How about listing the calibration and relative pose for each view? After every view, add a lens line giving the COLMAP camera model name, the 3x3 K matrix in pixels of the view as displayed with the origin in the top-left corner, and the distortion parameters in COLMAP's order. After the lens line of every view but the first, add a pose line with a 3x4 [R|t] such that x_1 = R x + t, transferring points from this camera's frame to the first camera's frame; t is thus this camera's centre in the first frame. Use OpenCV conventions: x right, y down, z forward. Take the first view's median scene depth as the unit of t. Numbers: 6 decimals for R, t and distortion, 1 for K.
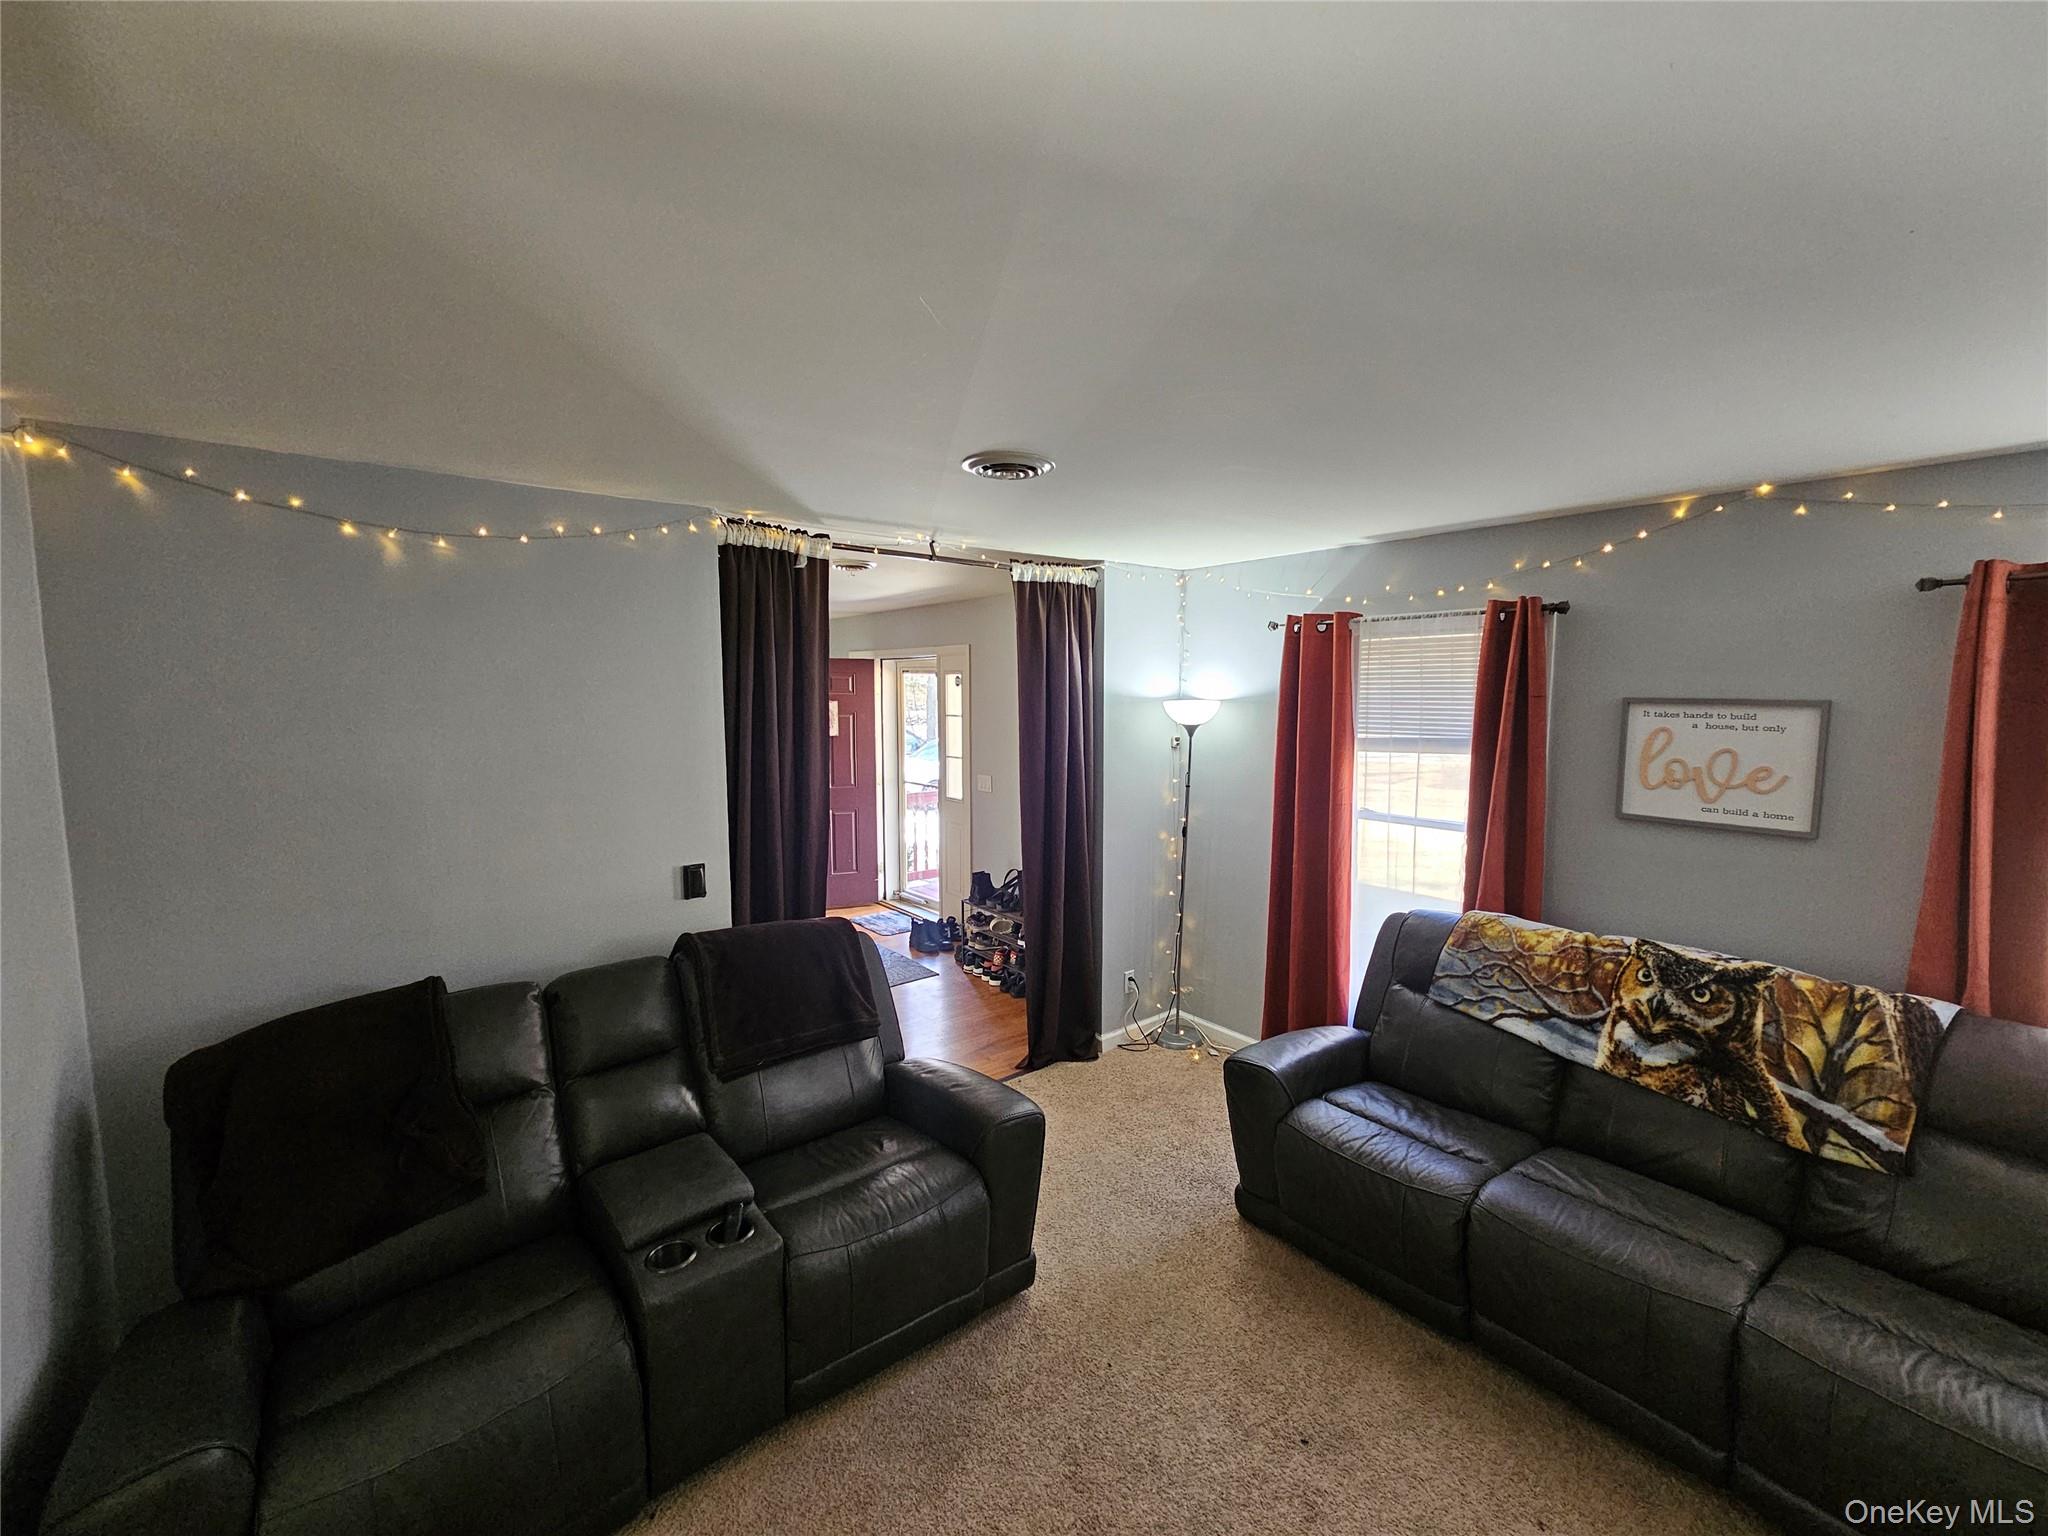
lens RADIAL K [[830.5, 0, 1026.4], [0, 830.5, 761.7], [0, 0, 1]] dist [0.006802, -0.000409]
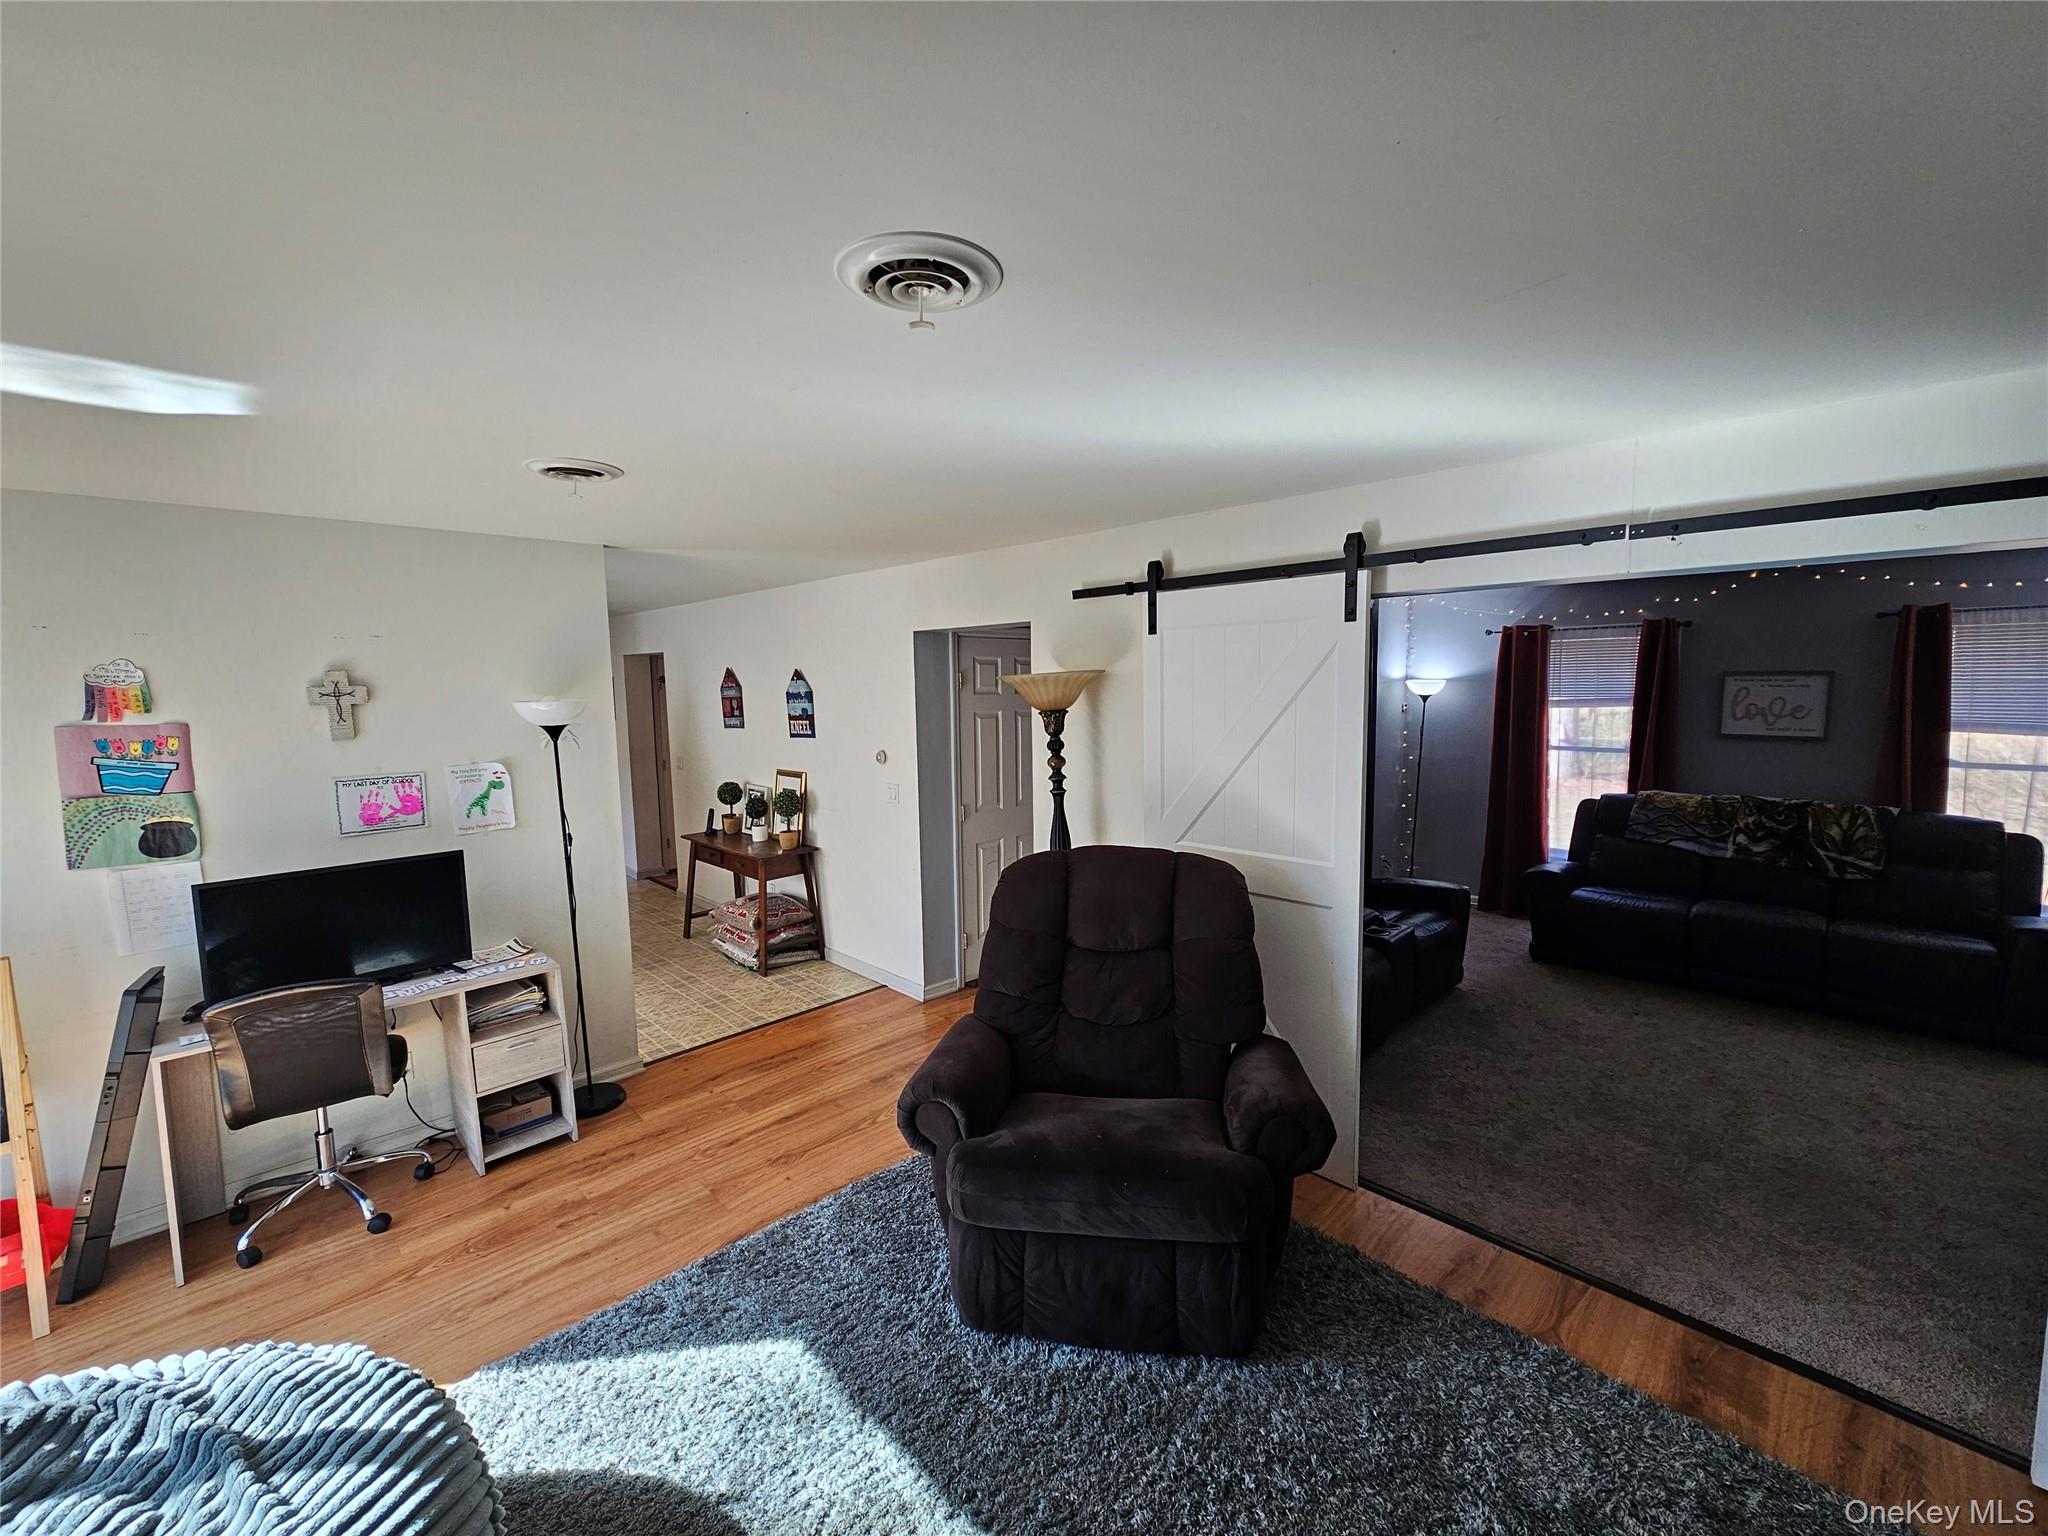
lens RADIAL K [[830.5, 0, 1027.1], [0, 830.5, 759.8], [0, 0, 1]] dist [0.006802, -0.000409]
pose [[0.995261, -0.024720, 0.094044, -1.137903], [0.024179, 0.999684, 0.006887, 0.078464], [-0.094184, -0.004581, 0.995544, -0.804973]]
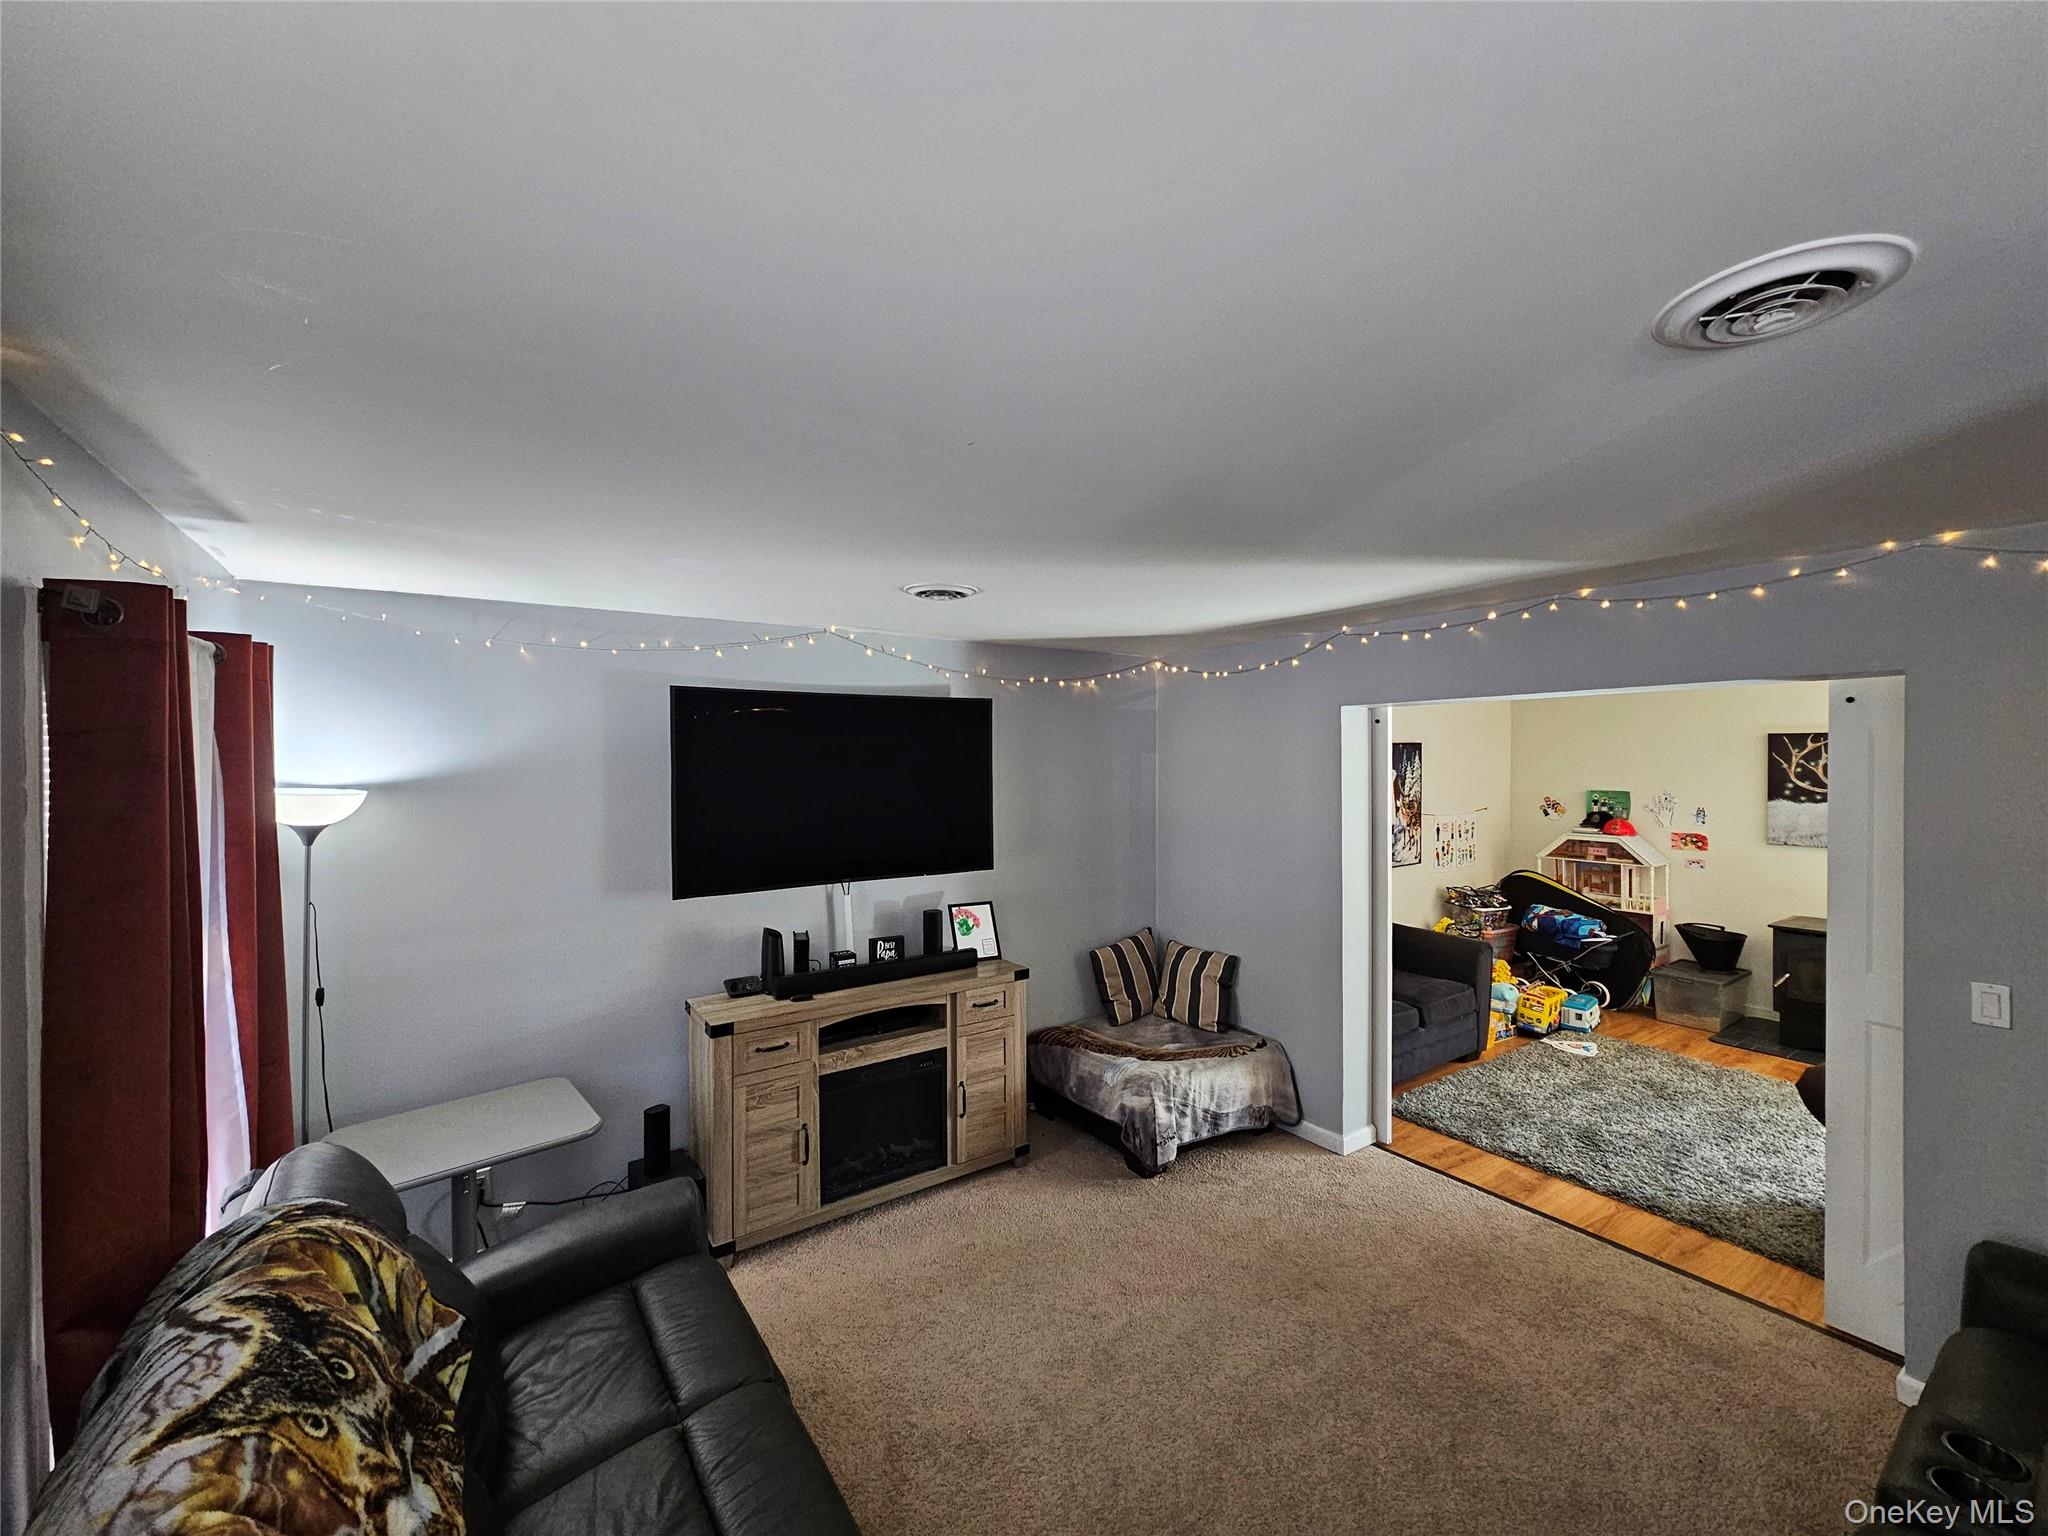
lens RADIAL K [[830.5, 0, 1022.2], [0, 830.5, 767.9], [0, 0, 1]] dist [0.006802, -0.000409]
pose [[-0.996868, -0.000074, 0.079084, 0.330833], [0.007838, 0.994985, 0.099721, -0.128378], [-0.078695, 0.100028, -0.991868, 1.357114]]
